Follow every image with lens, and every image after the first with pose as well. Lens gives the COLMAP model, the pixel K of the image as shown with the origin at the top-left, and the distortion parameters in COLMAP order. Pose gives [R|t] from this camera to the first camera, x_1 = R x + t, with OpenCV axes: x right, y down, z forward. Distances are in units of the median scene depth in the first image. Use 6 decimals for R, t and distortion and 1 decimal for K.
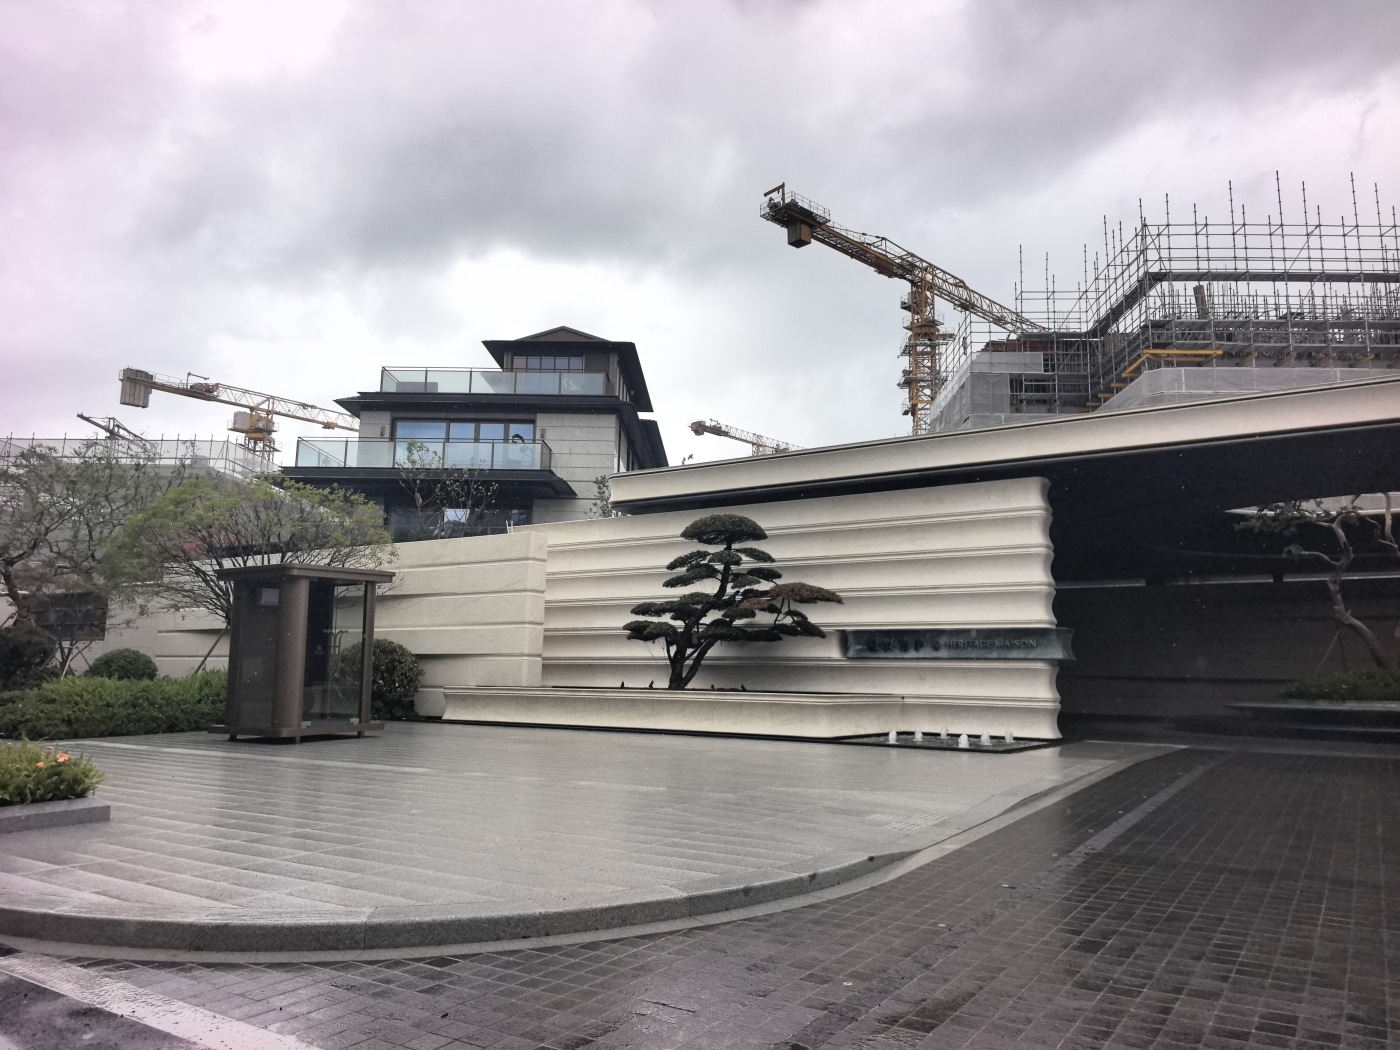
lens RADIAL K [[991.6, 0, 700.1], [0, 991.6, 528.6], [0, 0, 1]] dist [0.071649, -0.087511]
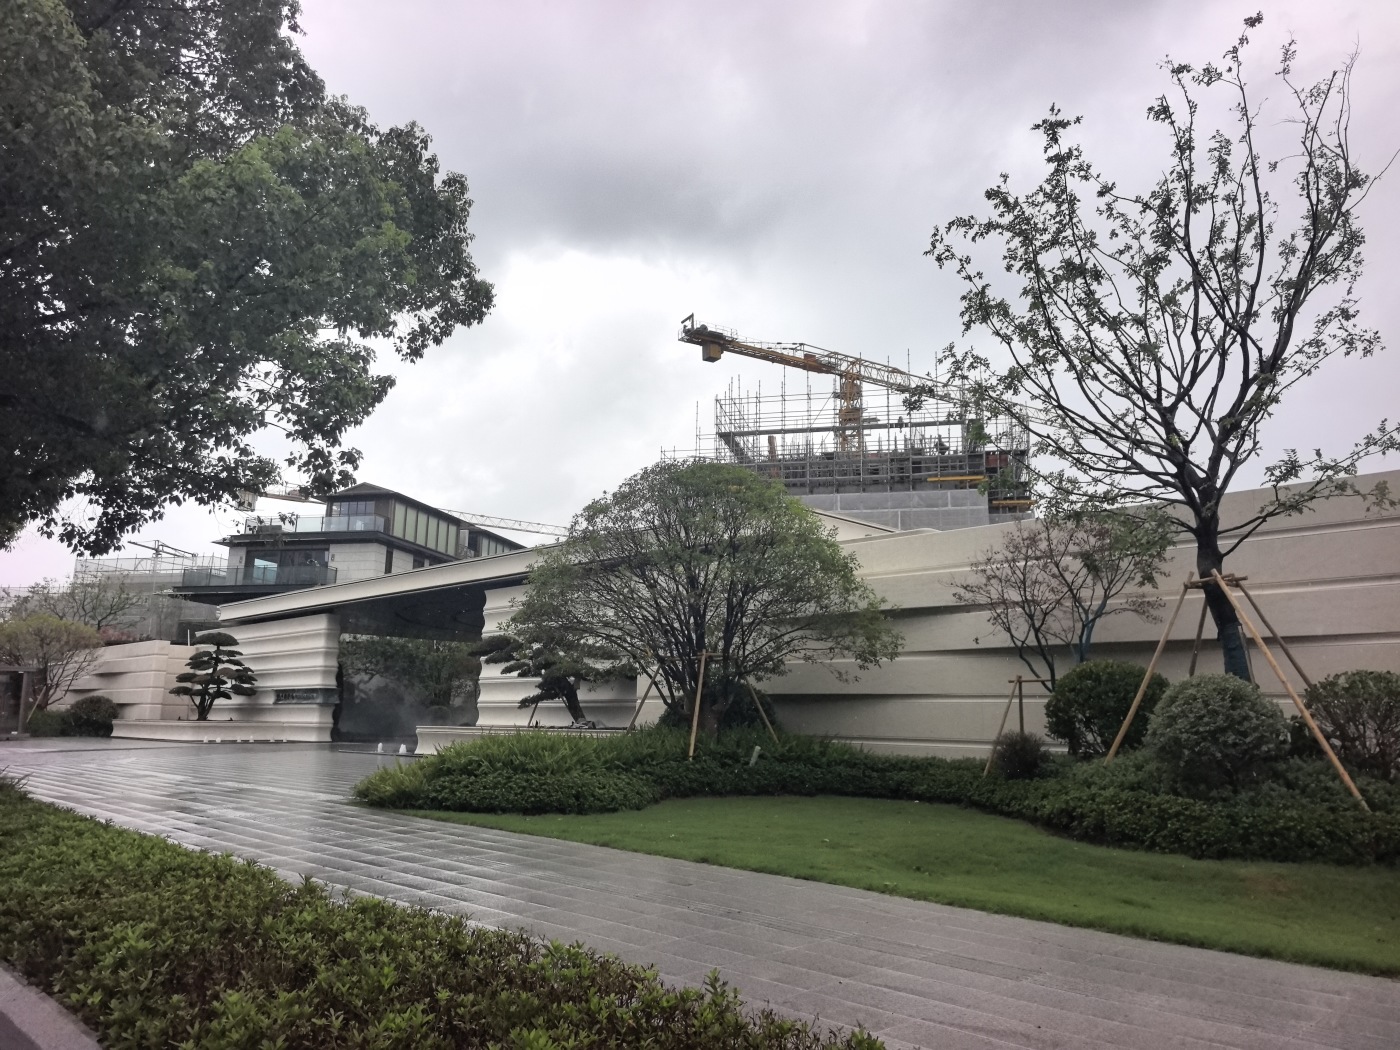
lens RADIAL K [[998.0, 0, 700.0], [0, 998.0, 525.0], [0, 0, 1]] dist [0.042994, -0.001322]
pose [[0.980240, -0.039788, -0.193767, 0.691968], [0.030551, 0.998260, -0.050429, -0.049808], [0.195436, 0.043513, 0.979751, -0.416834]]
